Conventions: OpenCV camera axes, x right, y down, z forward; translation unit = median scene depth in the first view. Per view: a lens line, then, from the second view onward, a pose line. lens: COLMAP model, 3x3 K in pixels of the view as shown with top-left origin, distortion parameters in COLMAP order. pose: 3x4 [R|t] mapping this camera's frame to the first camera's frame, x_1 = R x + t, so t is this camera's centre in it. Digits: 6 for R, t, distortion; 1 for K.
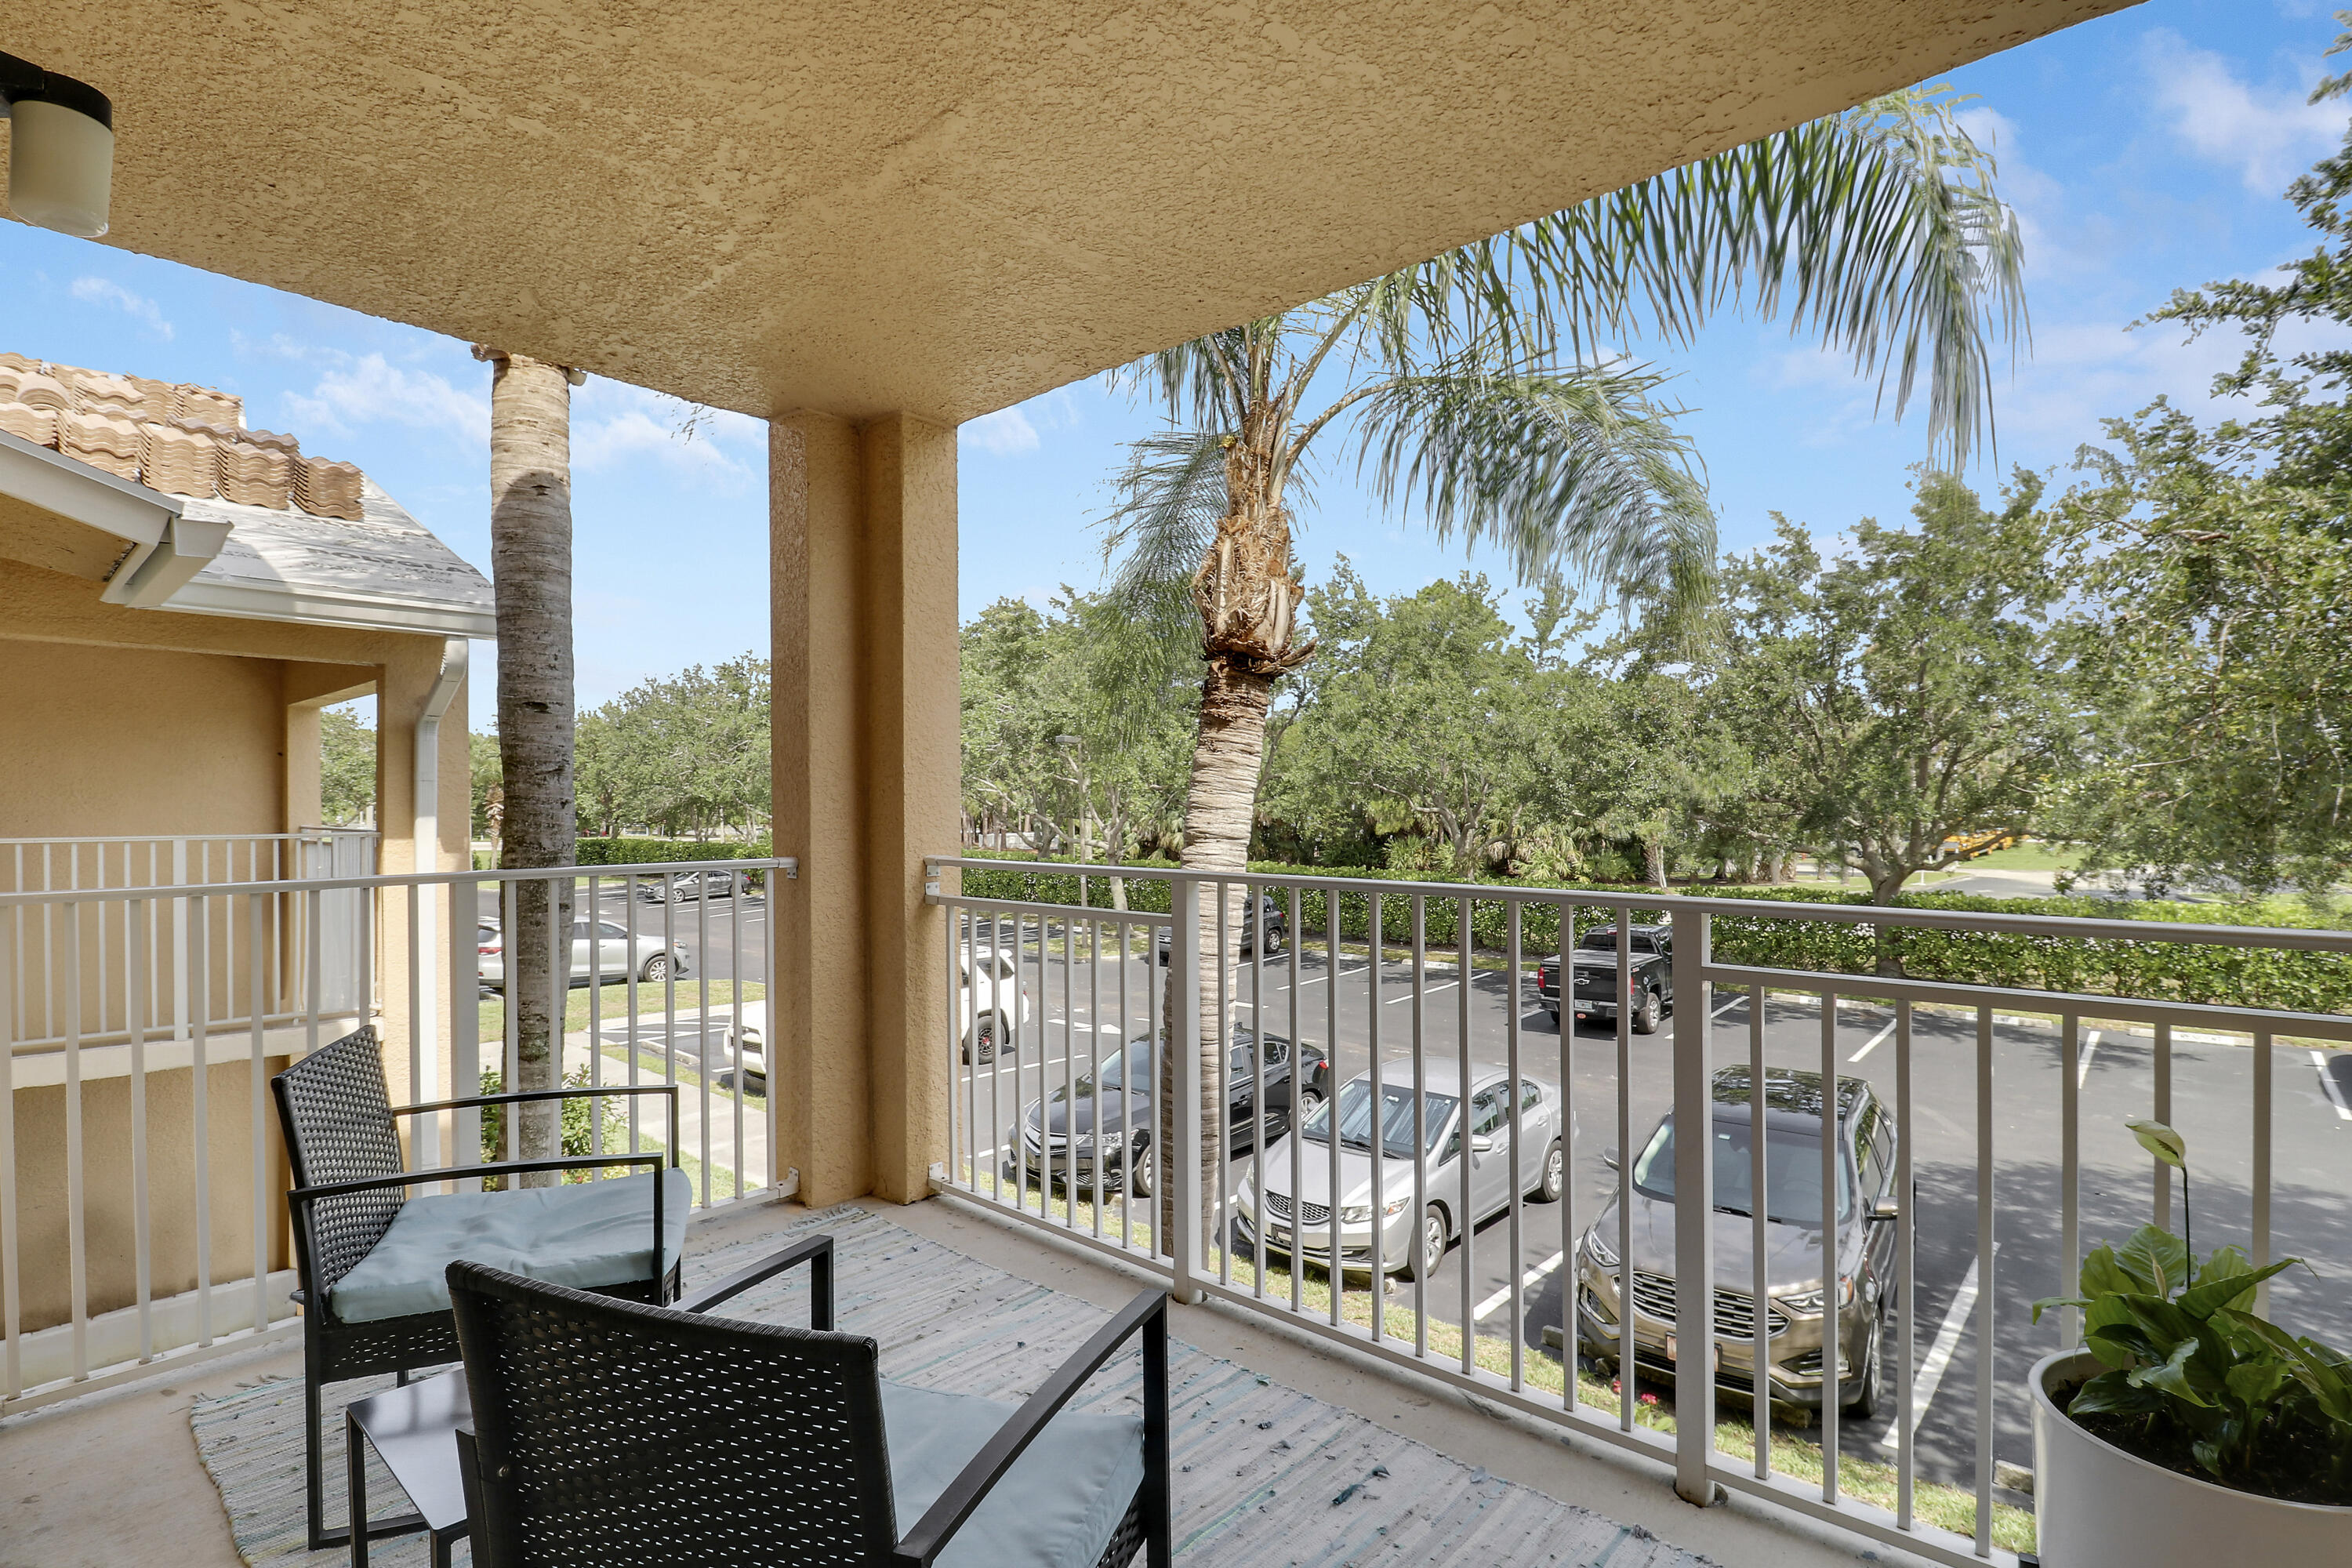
lens RADIAL K [[1097.5, 0, 1181.7], [0, 1097.5, 773.2], [0, 0, 1]] dist [0.002428, -0.013652]
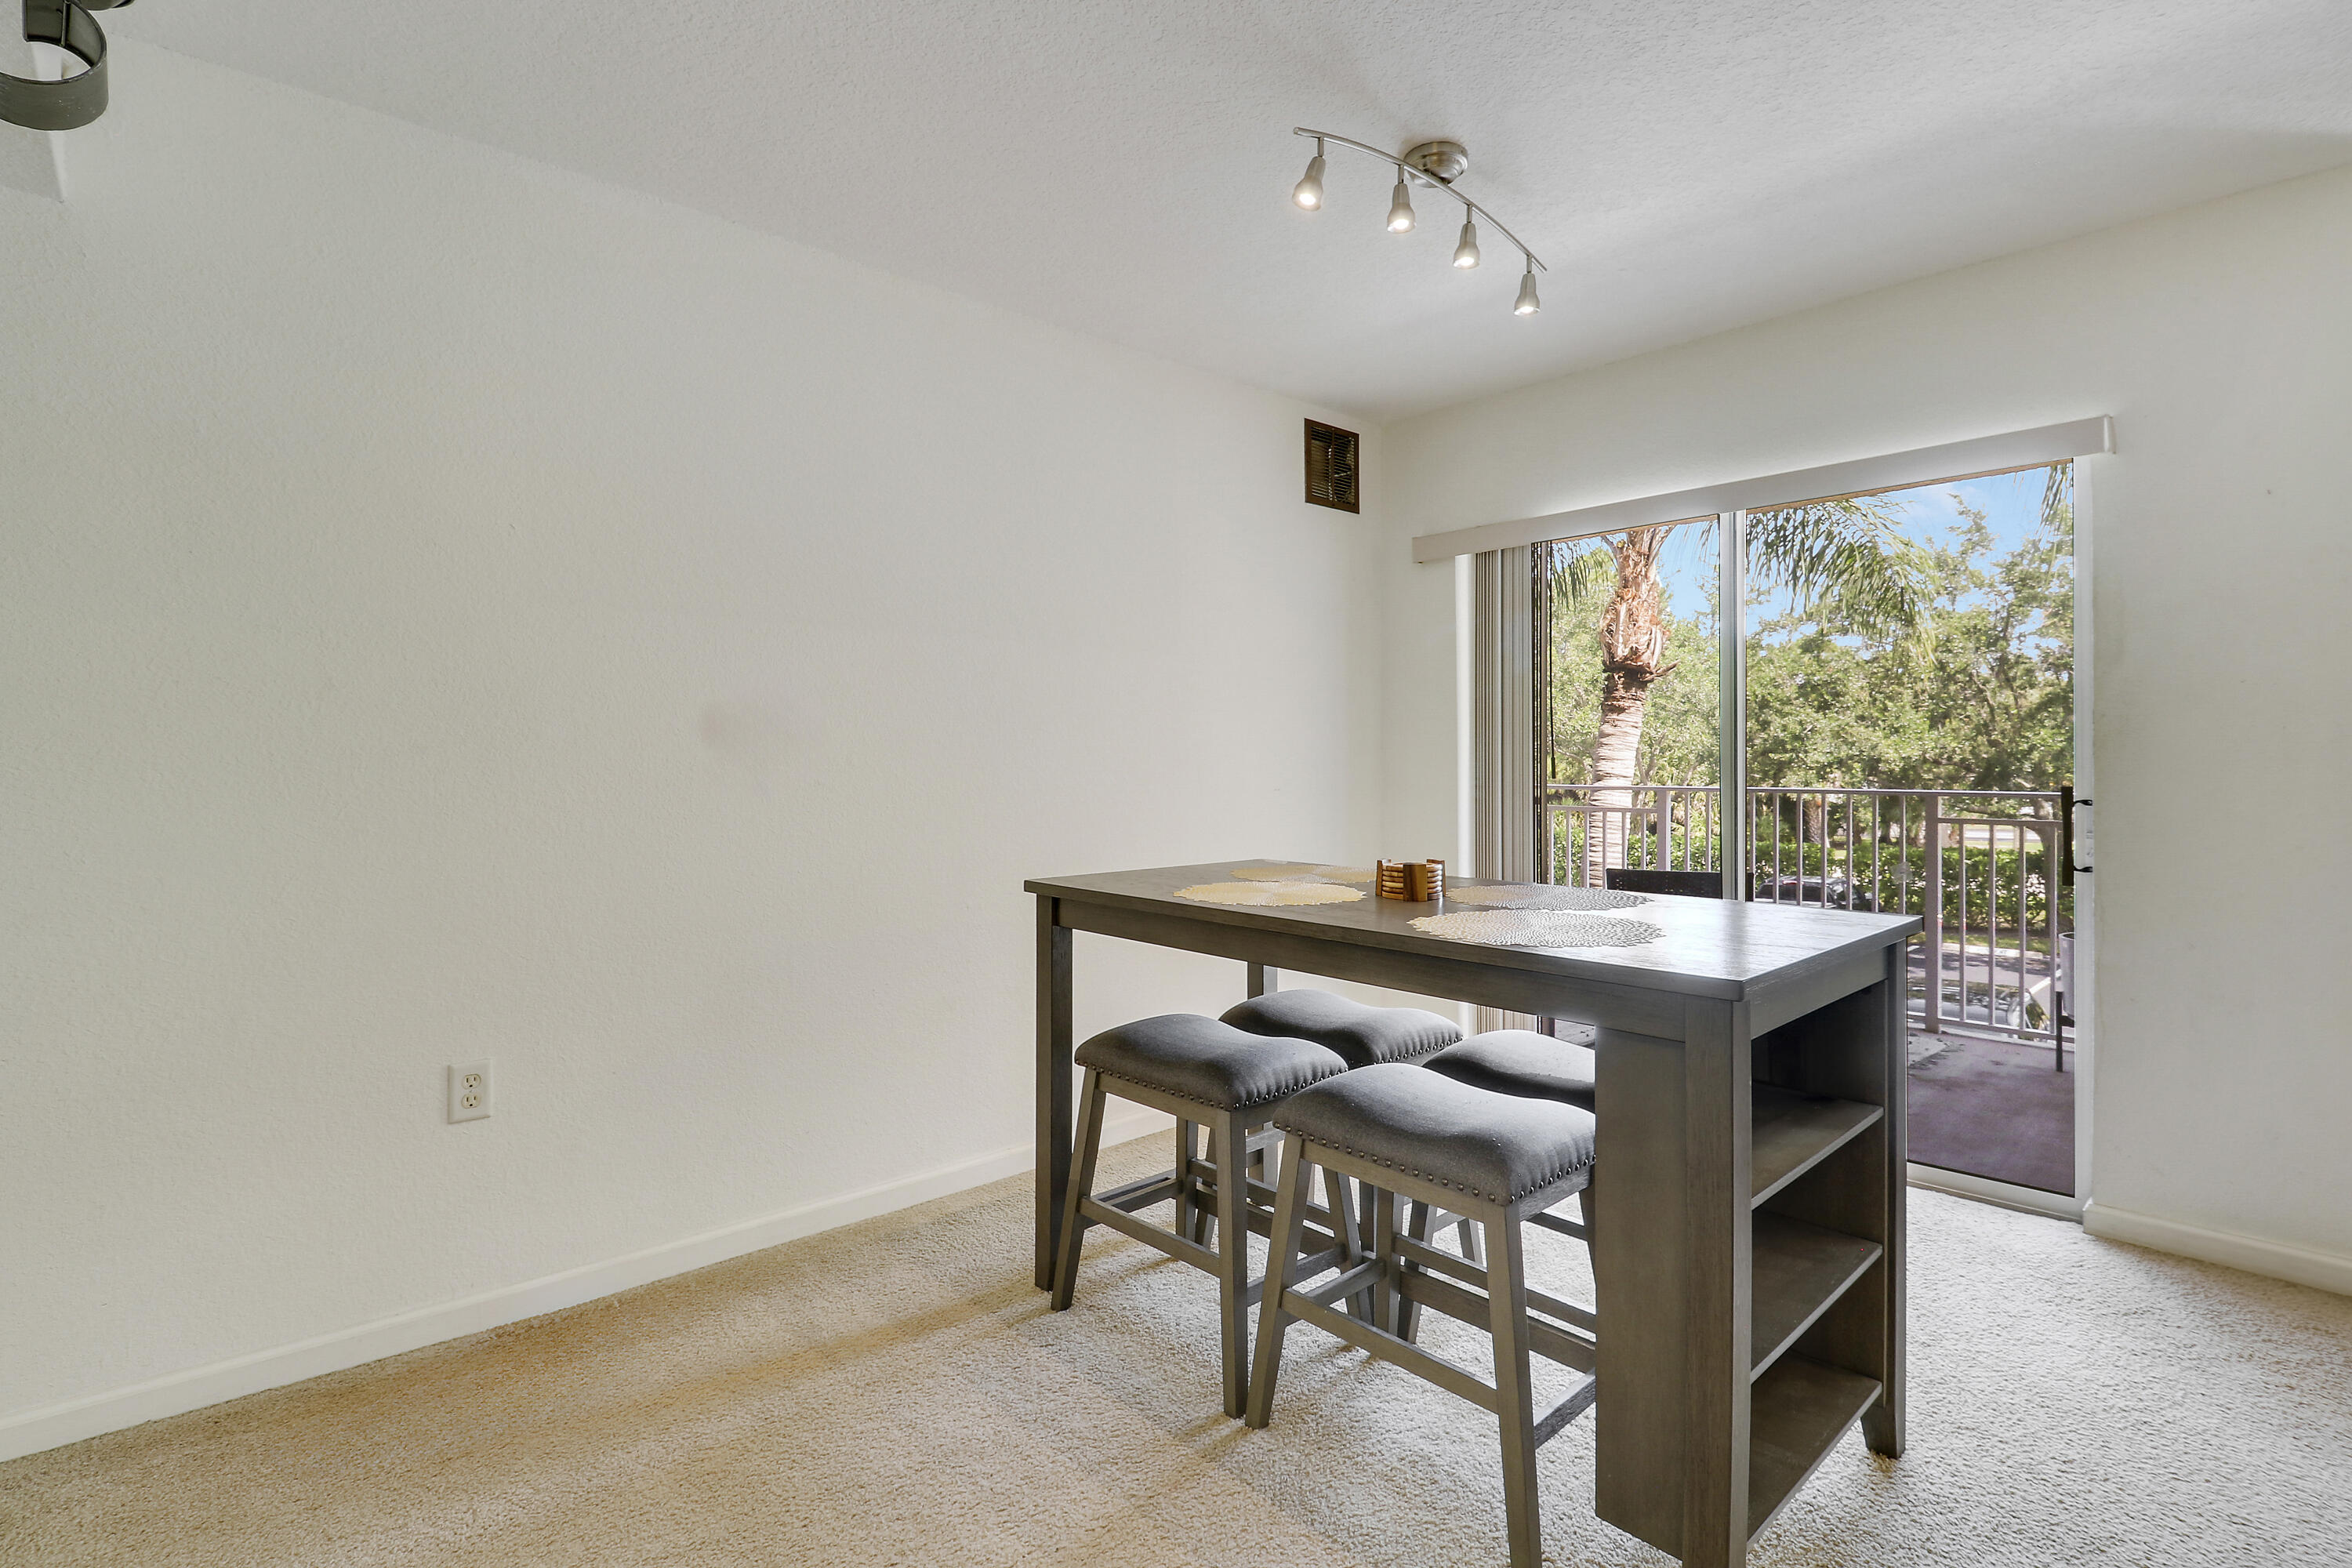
lens RADIAL K [[1097.5, 0, 1181.7], [0, 1097.5, 773.2], [0, 0, 1]] dist [0.002428, -0.013652]
pose [[0.993863, 0.002329, -0.110590, -0.098150], [0.001302, 0.999462, 0.032757, -0.000834], [0.110606, -0.032700, 0.993326, -0.170977]]
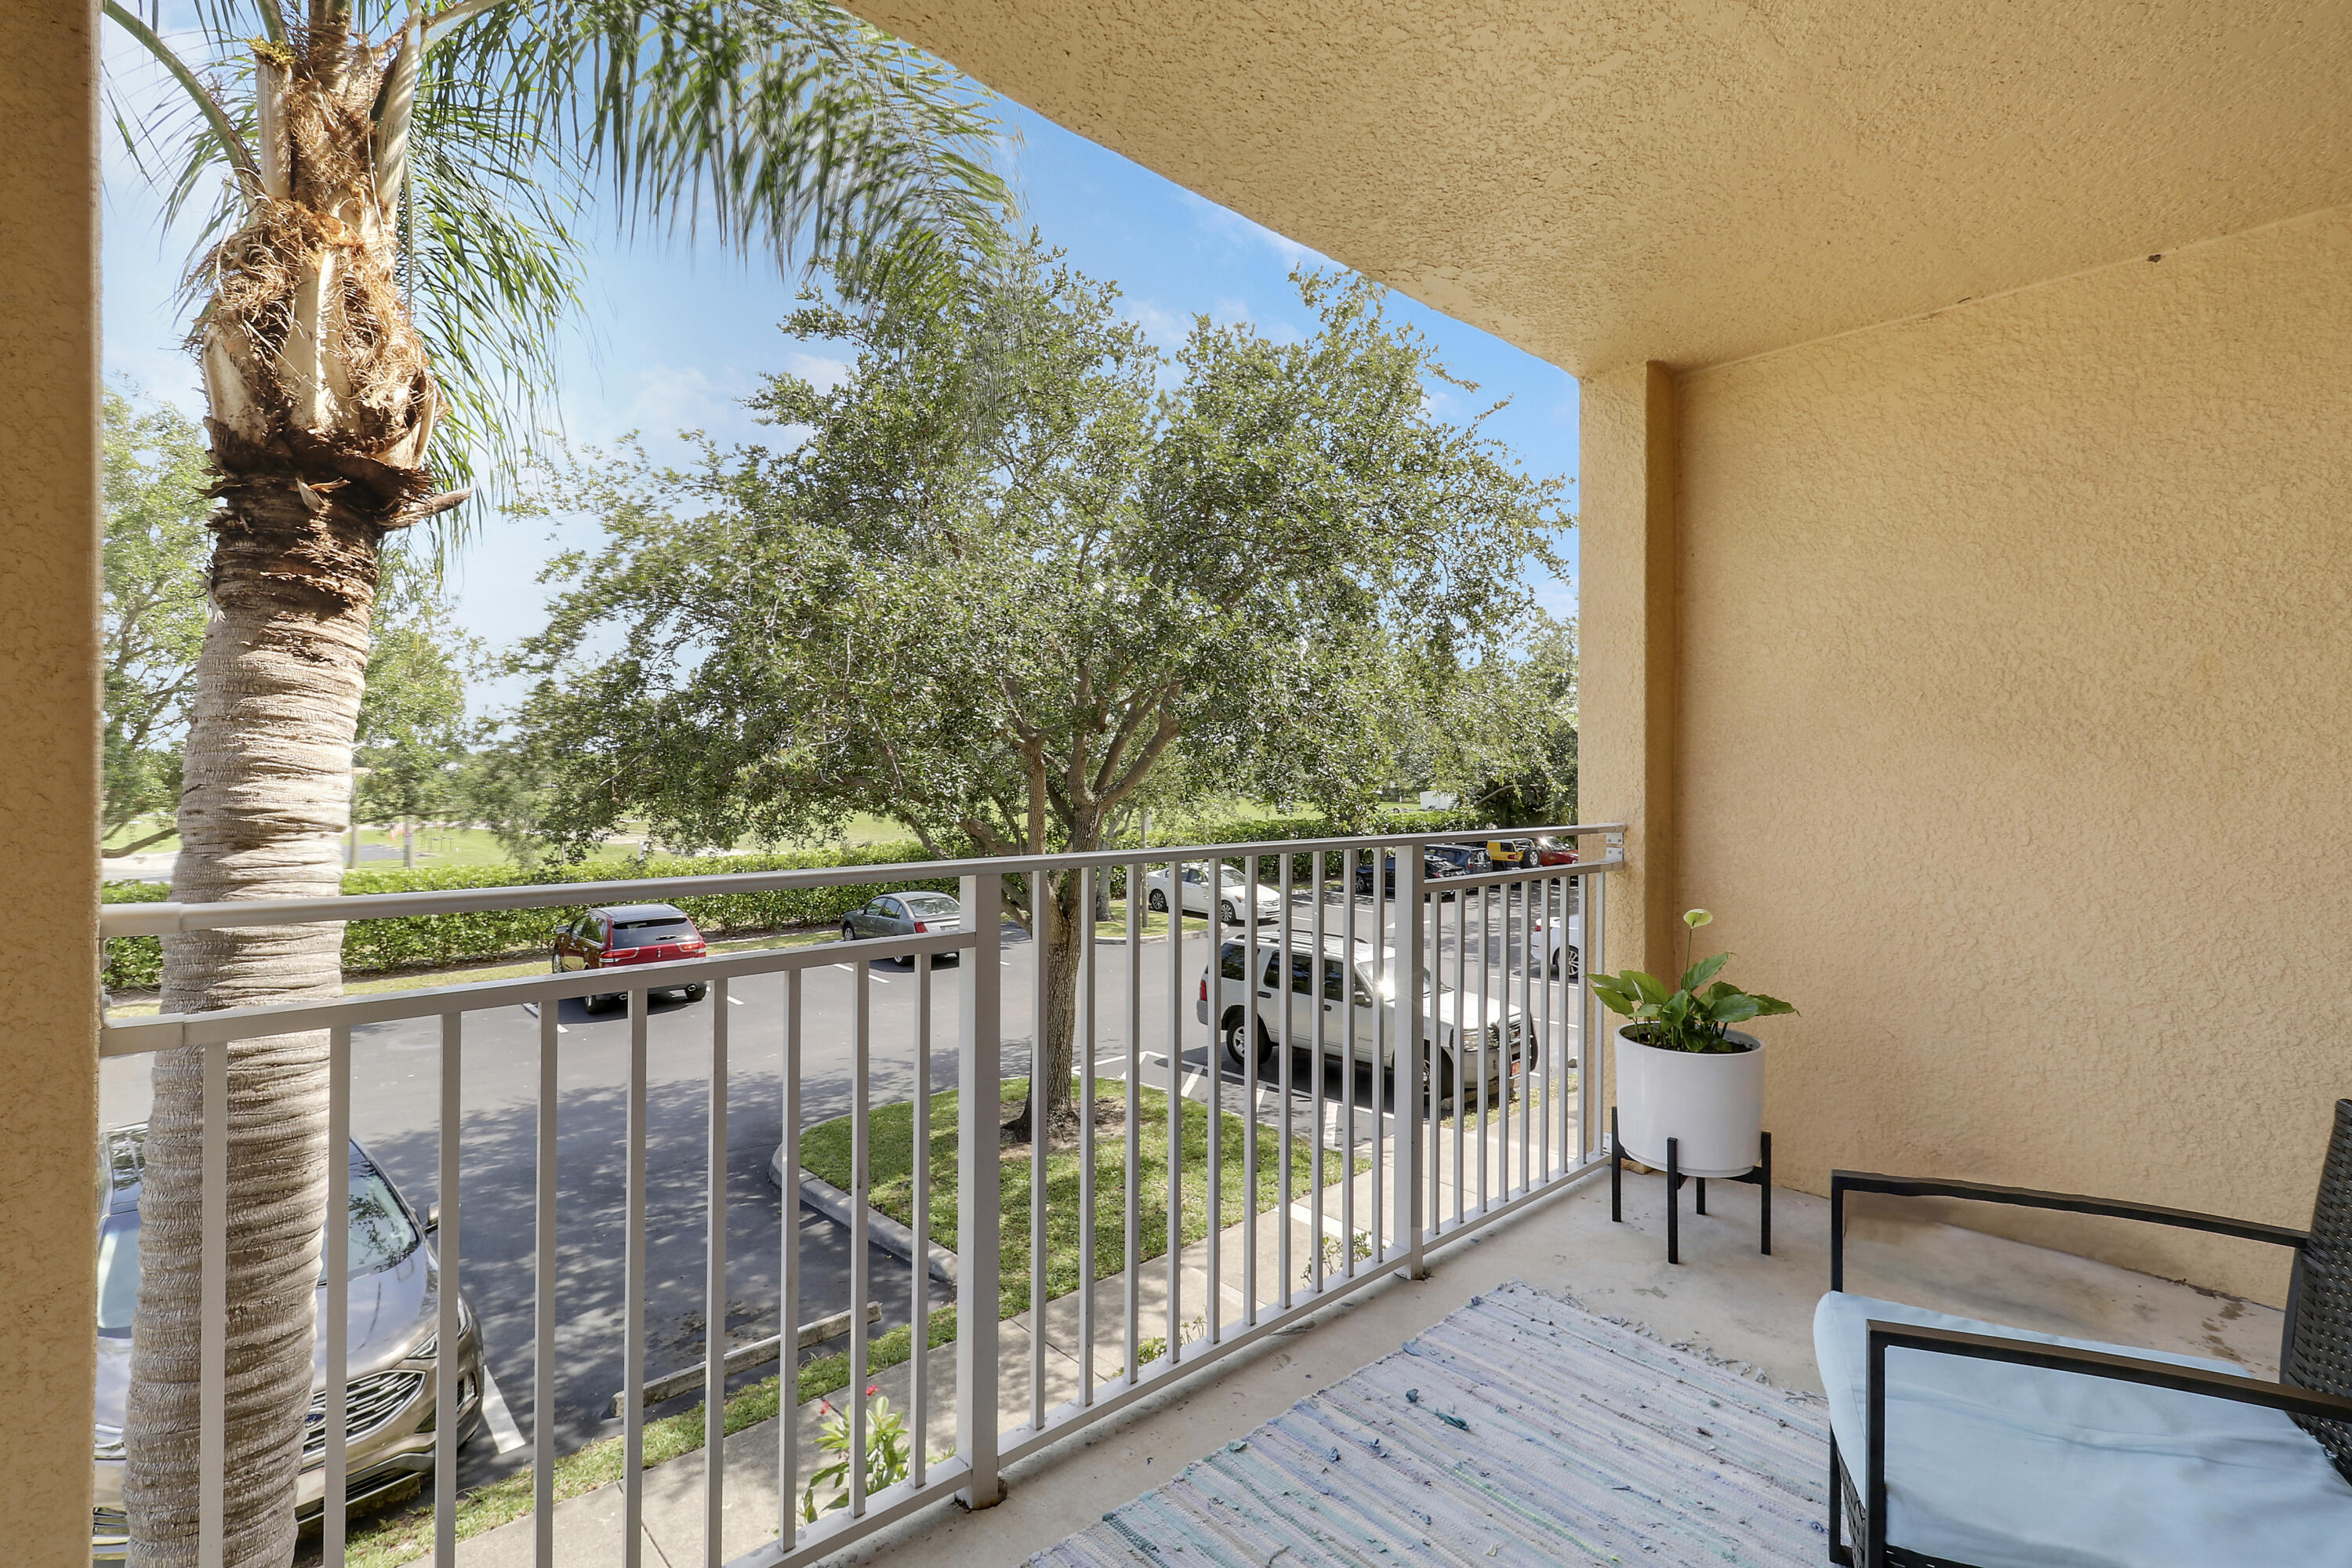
lens RADIAL K [[1097.6, 0, 1208.8], [0, 1097.6, 780.6], [0, 0, 1]] dist [0.012695, -0.012755]
pose [[0.096032, 0.002863, 0.995374, -0.092807], [-0.026646, 0.999645, -0.000304, 0.005328], [-0.995022, -0.026494, 0.096074, 0.115344]]
